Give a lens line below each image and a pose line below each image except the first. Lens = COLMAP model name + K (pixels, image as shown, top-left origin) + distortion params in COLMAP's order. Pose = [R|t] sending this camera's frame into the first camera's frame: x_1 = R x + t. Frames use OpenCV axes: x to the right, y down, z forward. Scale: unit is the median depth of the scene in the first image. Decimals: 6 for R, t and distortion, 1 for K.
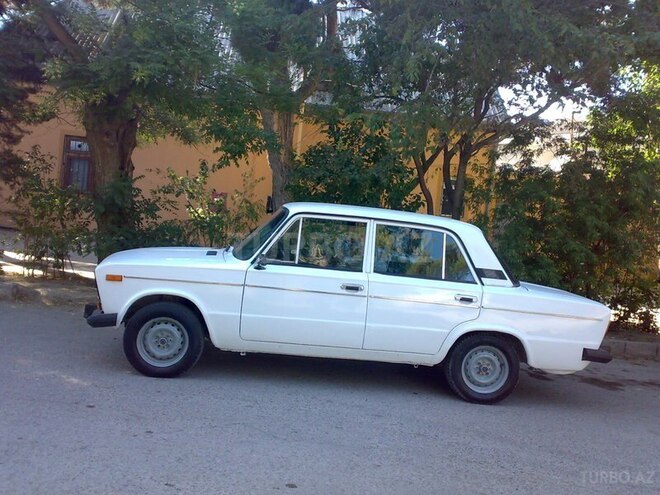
lens RADIAL K [[658.9, 0, 330.0], [0, 658.9, 247.5], [0, 0, 1]] dist [0.114193, -0.362178]
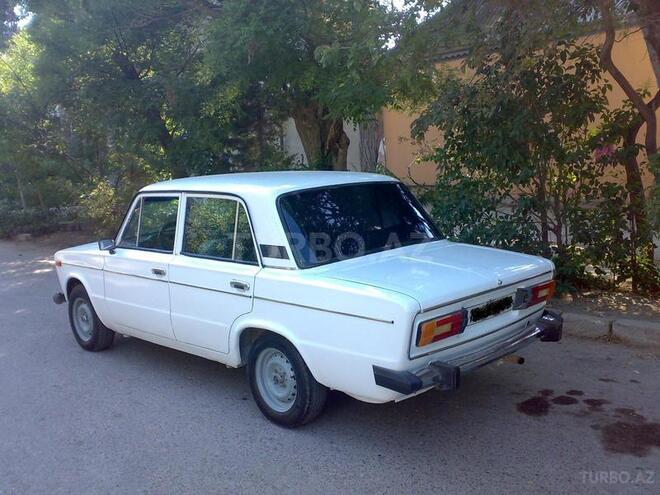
lens RADIAL K [[658.9, 0, 330.0], [0, 658.9, 247.5], [0, 0, 1]] dist [0.114193, -0.362178]
pose [[0.642181, -0.026709, -0.766088, 0.850579], [0.071380, 0.997134, 0.025072, 0.021594], [0.763222, -0.070784, 0.642247, 0.583250]]
